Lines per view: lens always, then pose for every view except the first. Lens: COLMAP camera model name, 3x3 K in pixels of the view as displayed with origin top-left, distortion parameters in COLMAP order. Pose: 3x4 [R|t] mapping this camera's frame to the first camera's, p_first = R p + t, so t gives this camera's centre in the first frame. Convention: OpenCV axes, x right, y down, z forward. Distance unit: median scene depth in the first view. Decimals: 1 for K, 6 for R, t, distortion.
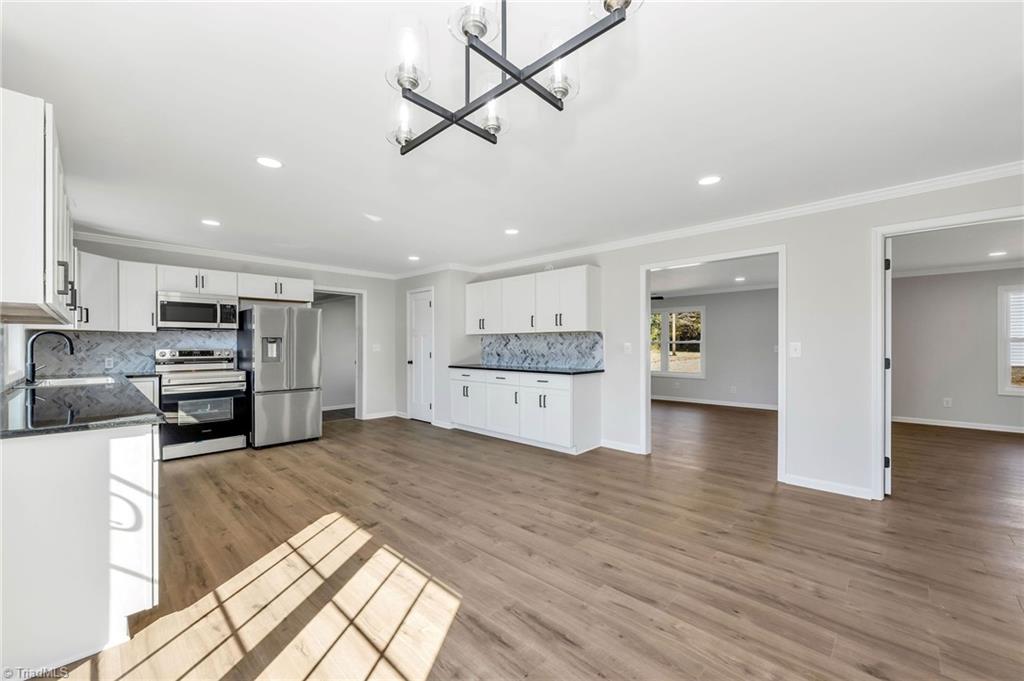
lens RADIAL K [[406.7, 0, 511.0], [0, 406.7, 343.6], [0, 0, 1]] dist [-0.003497, -0.000132]
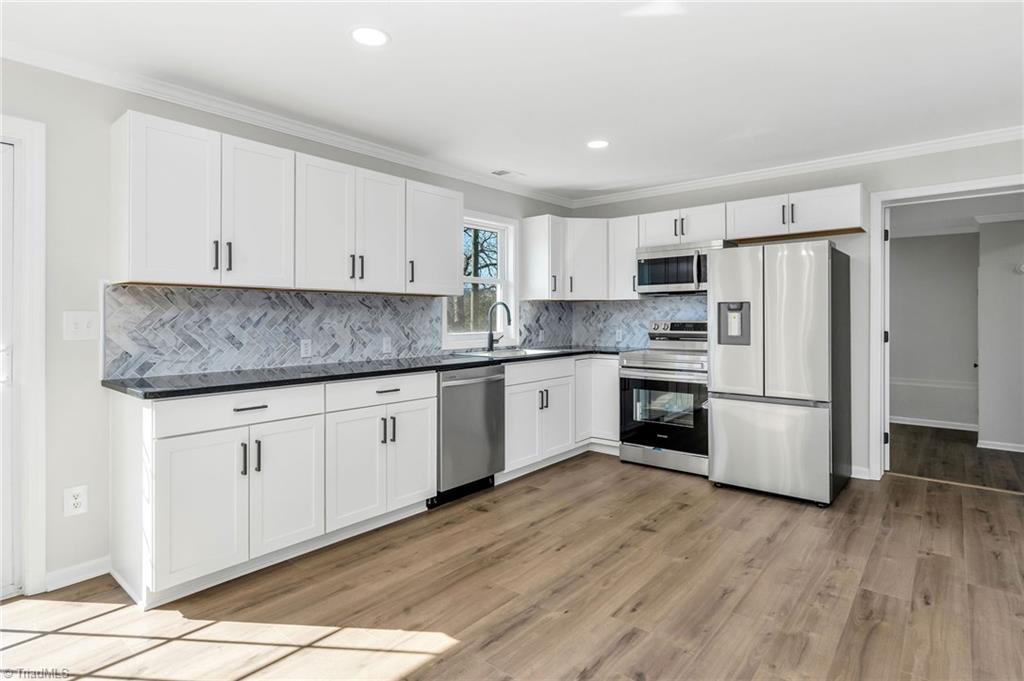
lens RADIAL K [[531.1, 0, 513.3], [0, 531.1, 317.9], [0, 0, 1]] dist [-0.005663, 0.000462]
pose [[0.070643, 0.003678, -0.997495, 0.165971], [0.006613, 0.999969, 0.004155, 0.002550], [0.997480, -0.006890, 0.070617, 0.707933]]
